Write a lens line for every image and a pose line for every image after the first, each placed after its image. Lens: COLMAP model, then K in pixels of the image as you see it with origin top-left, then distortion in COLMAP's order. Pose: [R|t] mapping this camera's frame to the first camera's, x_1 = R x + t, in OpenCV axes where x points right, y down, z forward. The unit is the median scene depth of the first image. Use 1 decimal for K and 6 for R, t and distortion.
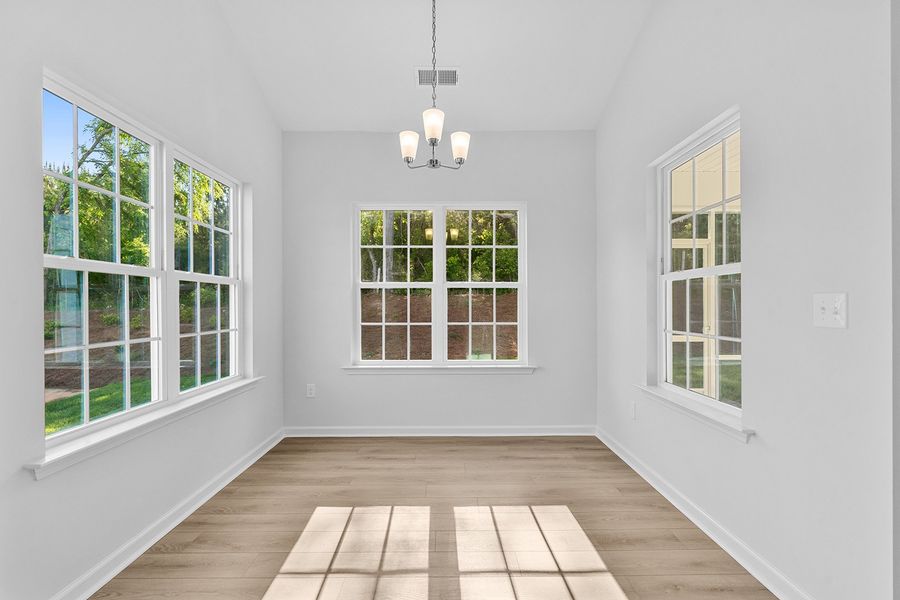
lens RADIAL K [[404.4, 0, 449.9], [0, 404.4, 300.1], [0, 0, 1]] dist [-0.000419, -0.000084]
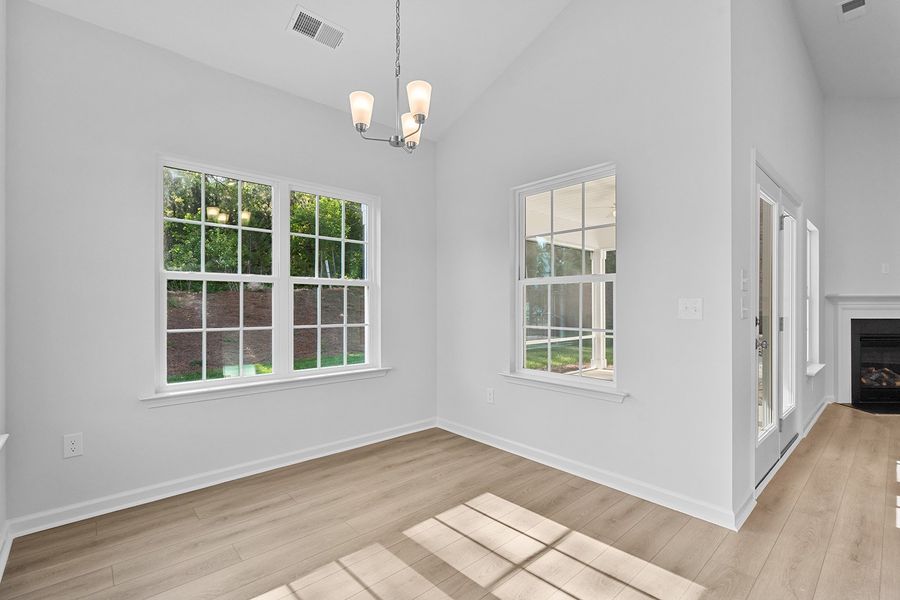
lens RADIAL K [[404.4, 0, 450.2], [0, 404.4, 299.7], [0, 0, 1]] dist [-0.000419, -0.000084]
pose [[0.744185, 0.013188, 0.667843, -0.361969], [-0.011439, 0.999910, -0.006999, 0.005137], [-0.667875, -0.002431, 0.744269, 0.191956]]
